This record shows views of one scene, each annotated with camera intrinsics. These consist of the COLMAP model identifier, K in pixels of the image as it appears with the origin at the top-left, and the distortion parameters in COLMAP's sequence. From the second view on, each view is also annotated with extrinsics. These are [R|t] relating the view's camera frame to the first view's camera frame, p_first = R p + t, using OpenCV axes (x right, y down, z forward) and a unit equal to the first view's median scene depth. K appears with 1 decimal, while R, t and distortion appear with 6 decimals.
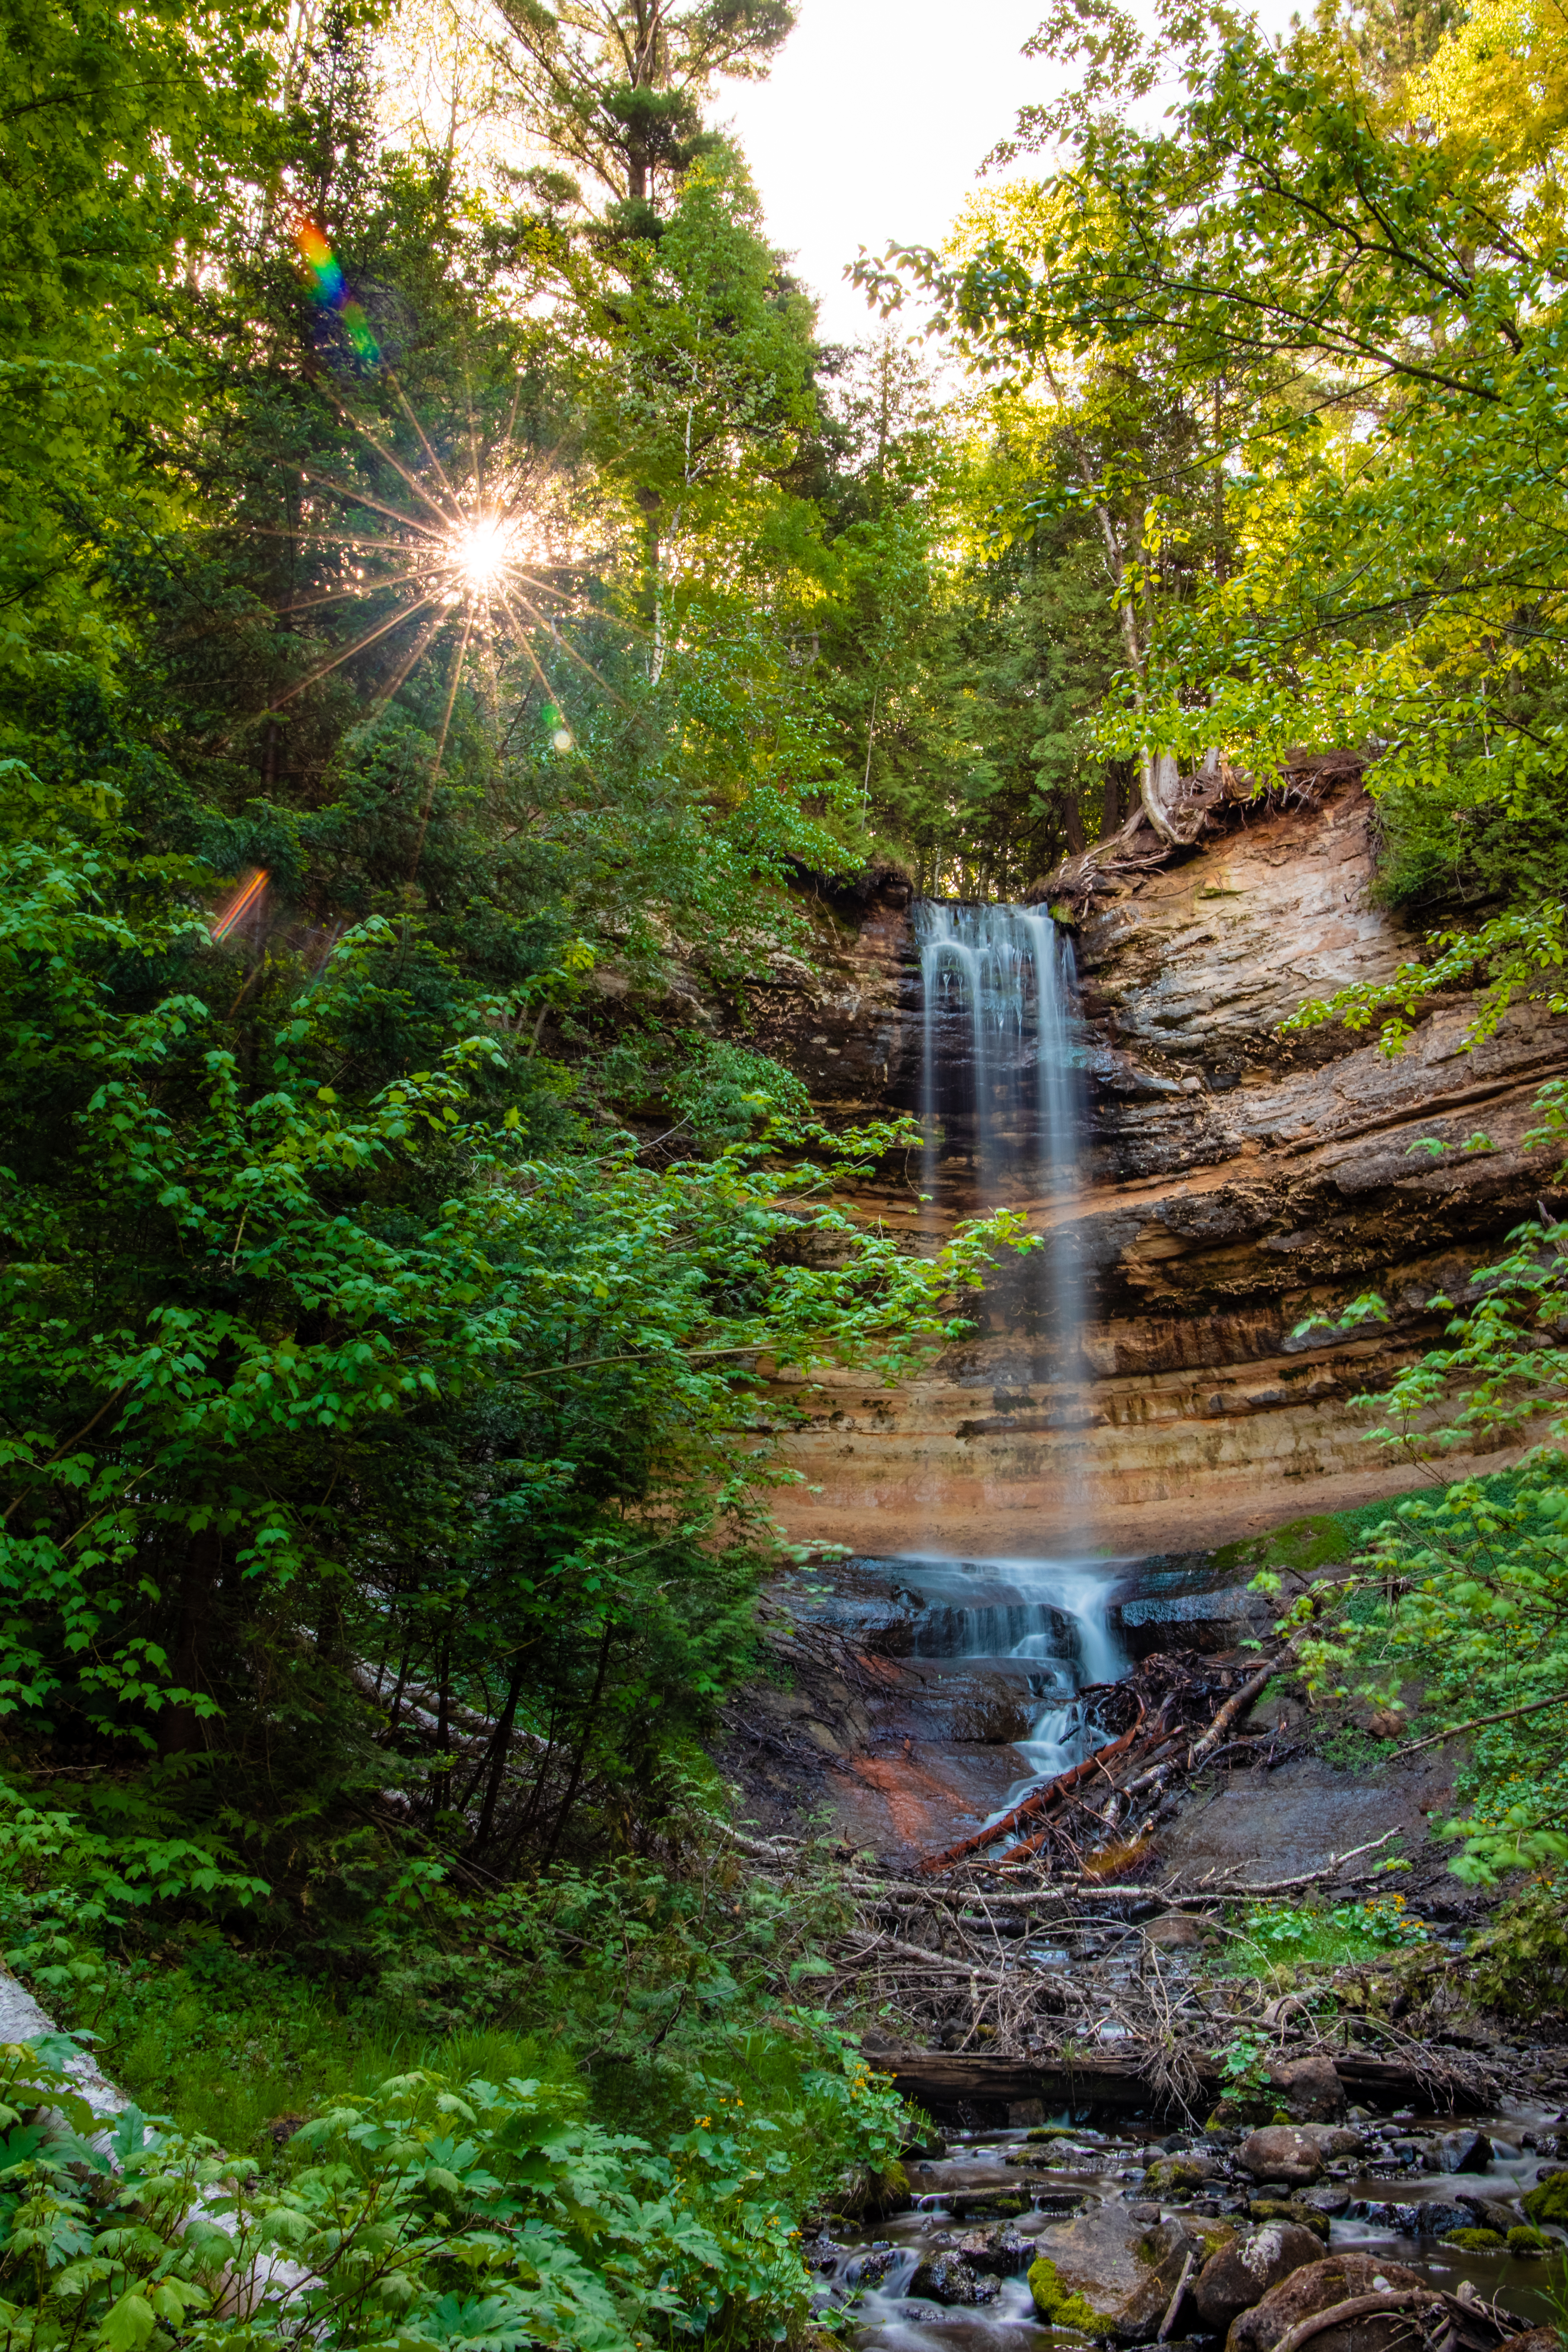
lens RADIAL K [[2244.2, 0, 780.9], [0, 2244.2, 1167.3], [0, 0, 1]] dist [0.002312, 0.135335]
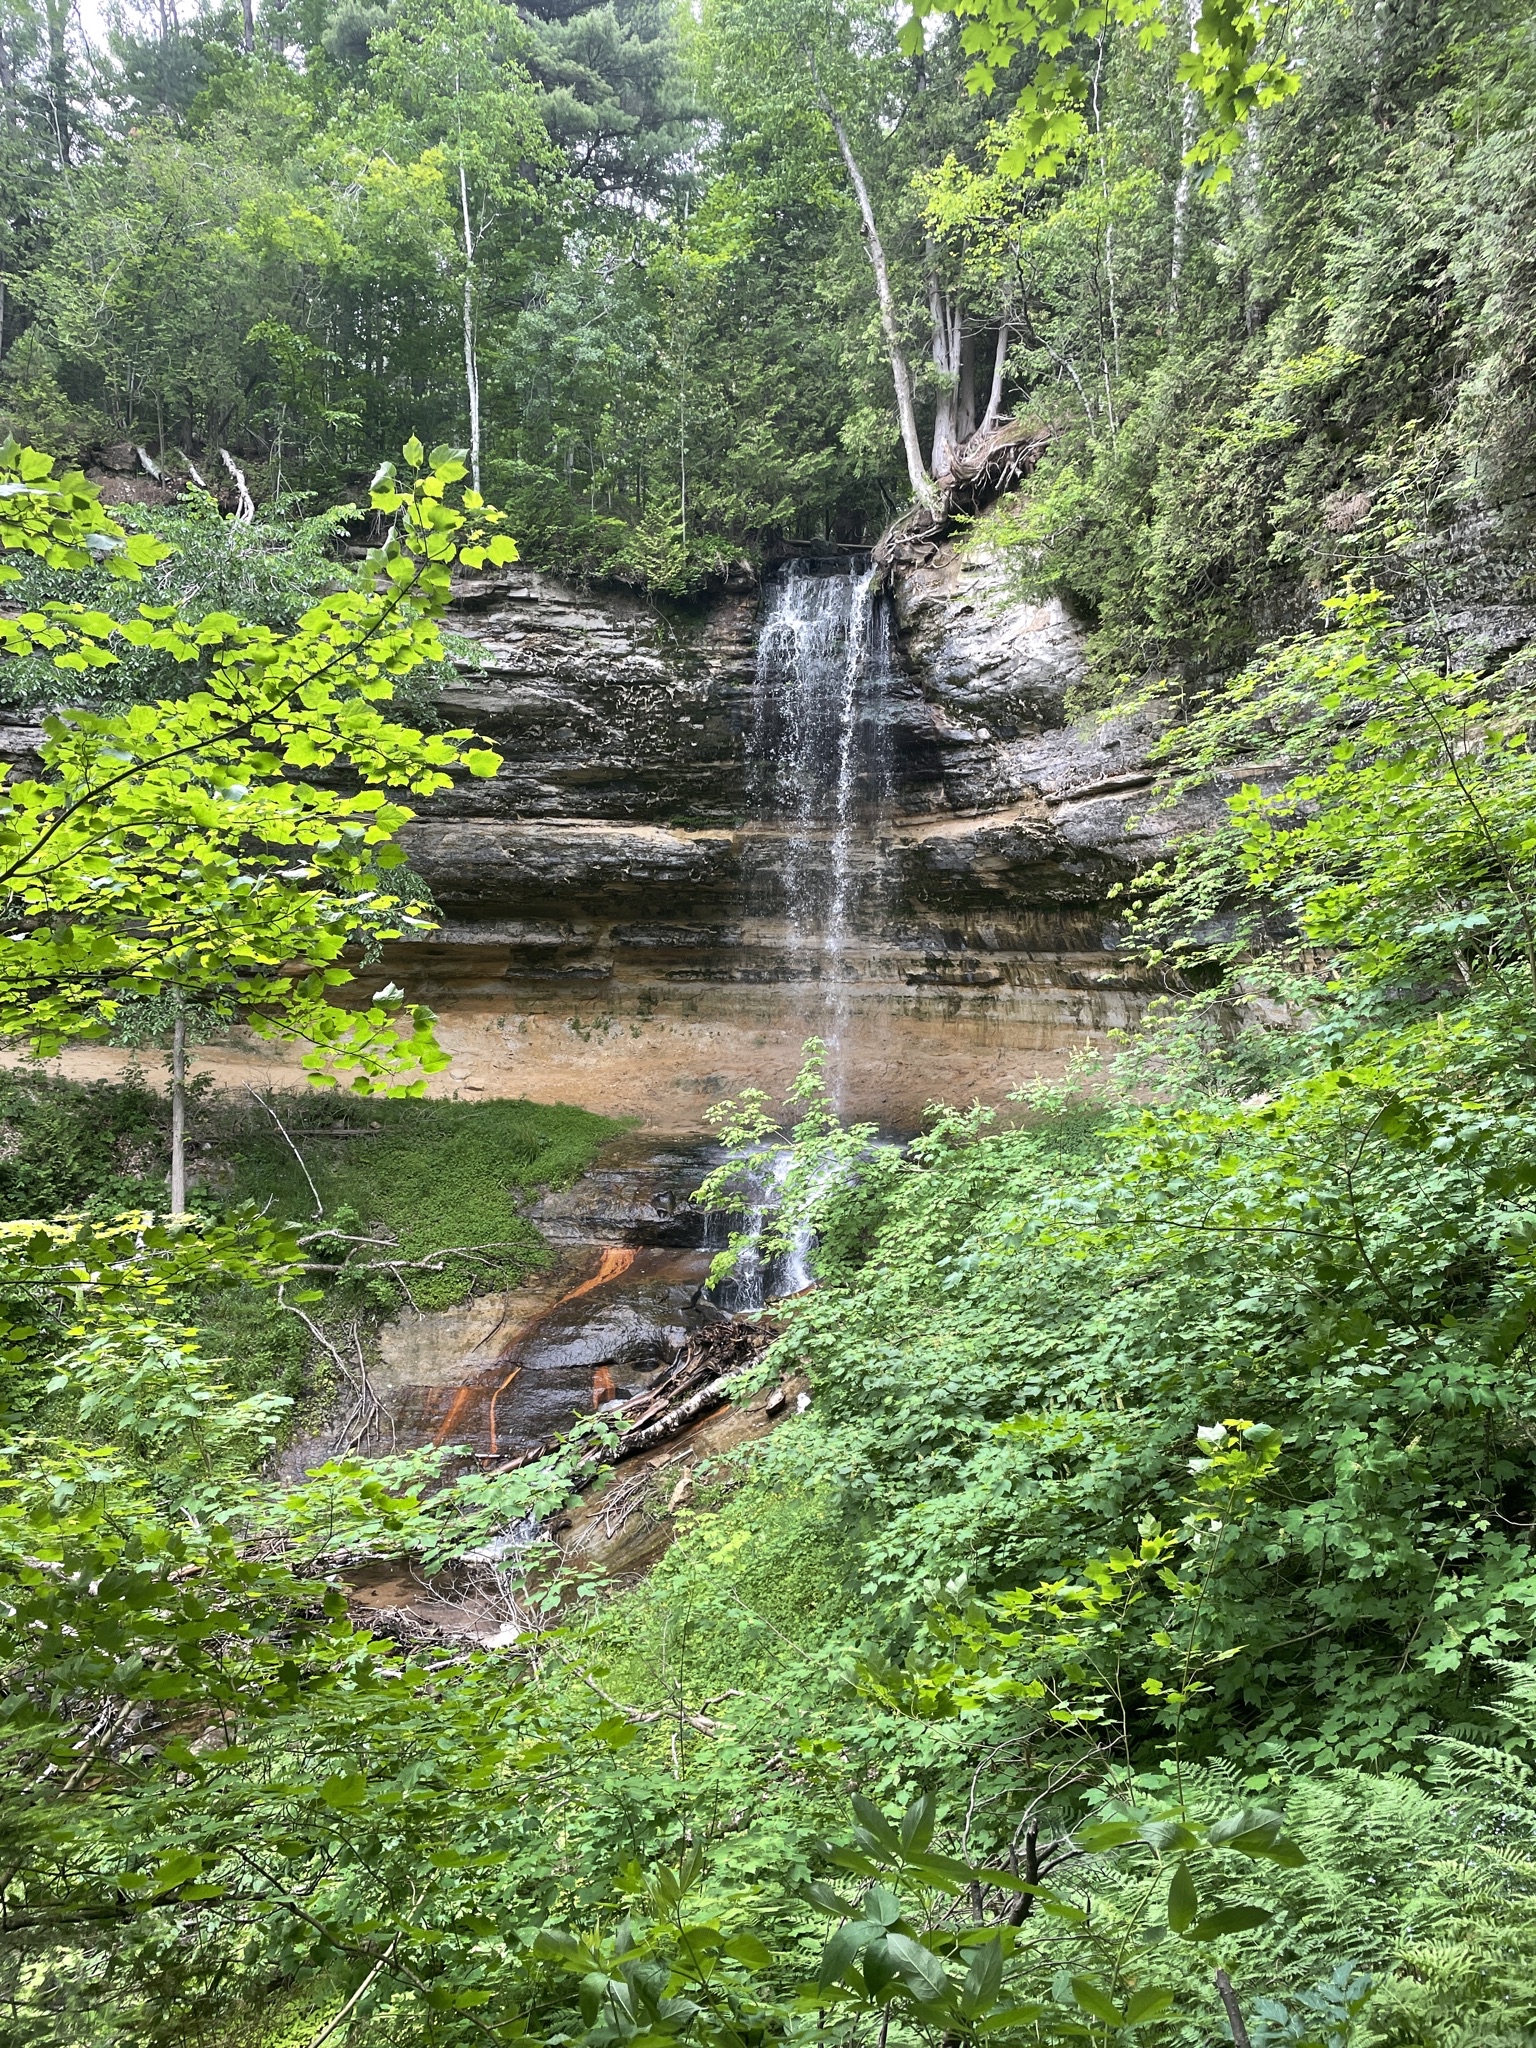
lens RADIAL K [[1532.3, 0, 768.0], [0, 1532.3, 1024.0], [0, 0, 1]] dist [0.068232, -0.071424]
pose [[0.891996, 0.032211, -0.450893, 0.457385], [0.127759, 0.938828, 0.319812, -0.168280], [0.433613, -0.342877, 0.833316, 0.264937]]
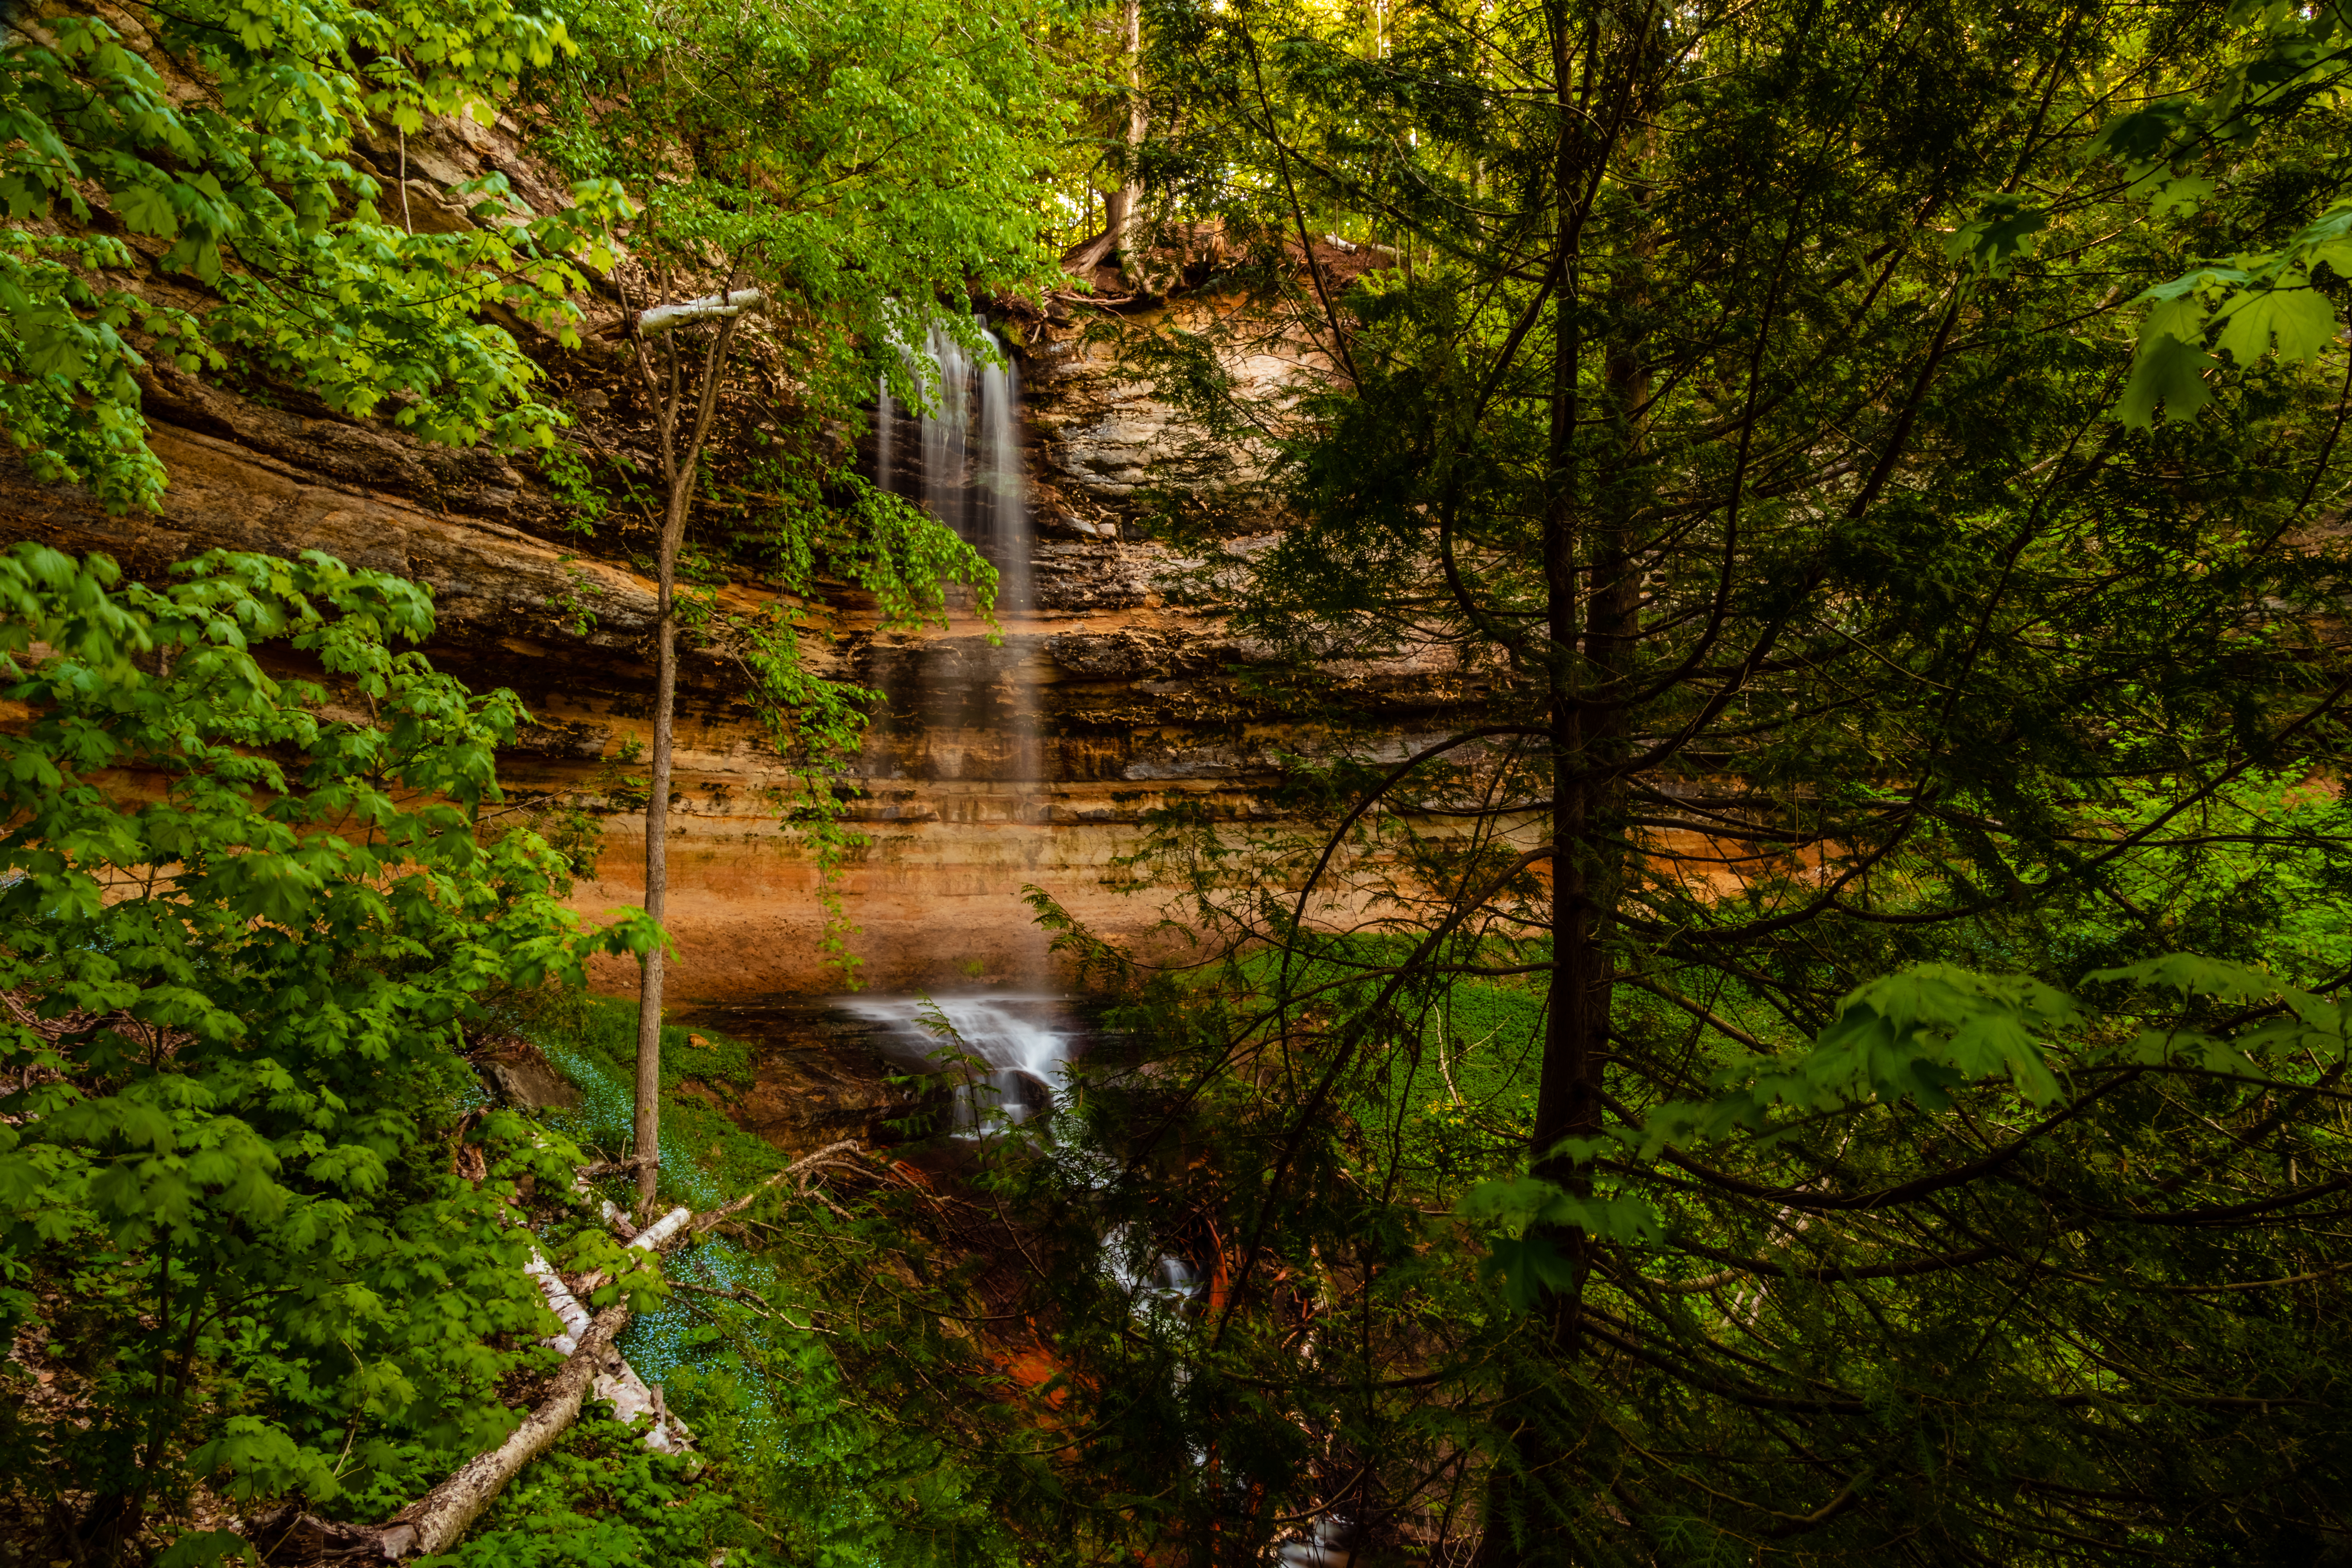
lens RADIAL K [[1616.8, 0, 1192.3], [0, 1616.8, 774.4], [0, 0, 1]] dist [0.022663, 0.001937]
pose [[0.834814, 0.057191, 0.547554, -0.194336], [-0.171596, 0.972074, 0.160087, -0.055667], [-0.523107, -0.227601, 0.821314, 0.353089]]
